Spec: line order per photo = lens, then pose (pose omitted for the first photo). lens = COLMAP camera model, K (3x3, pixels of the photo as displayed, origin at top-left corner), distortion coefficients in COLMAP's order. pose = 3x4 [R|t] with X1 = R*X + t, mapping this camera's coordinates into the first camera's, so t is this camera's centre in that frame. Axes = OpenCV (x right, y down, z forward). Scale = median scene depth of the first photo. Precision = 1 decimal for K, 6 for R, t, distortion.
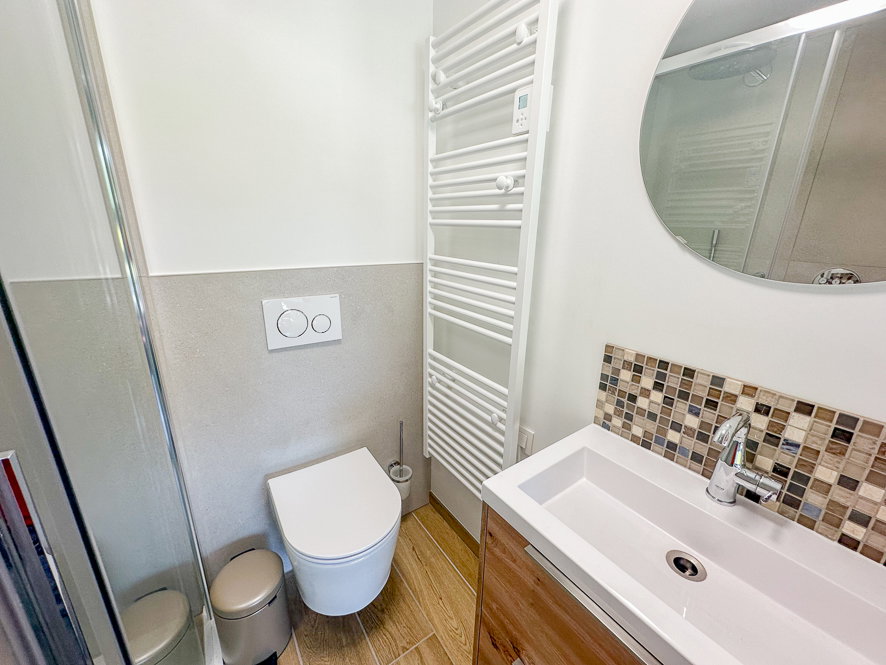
lens RADIAL K [[350.0, 0, 443.0], [0, 350.0, 332.5], [0, 0, 1]] dist [-0.001216, 0.000275]
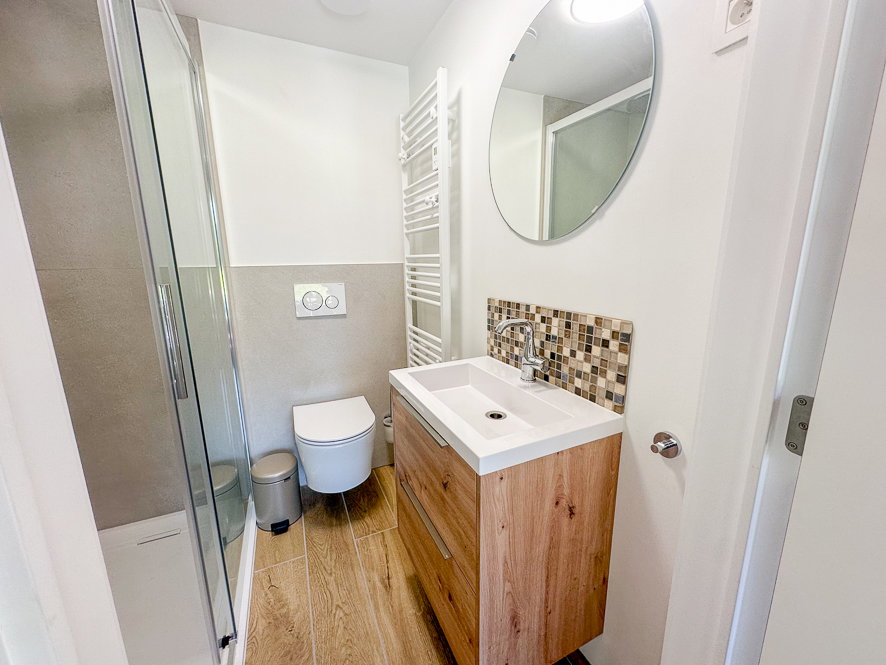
lens RADIAL K [[350.0, 0, 443.0], [0, 350.0, 332.5], [0, 0, 1]] dist [-0.001216, 0.000275]
pose [[0.982087, 0.002298, -0.188416, 0.549073], [-0.019428, 0.995831, -0.089119, 0.312719], [0.187426, 0.091183, 0.978037, -0.489938]]
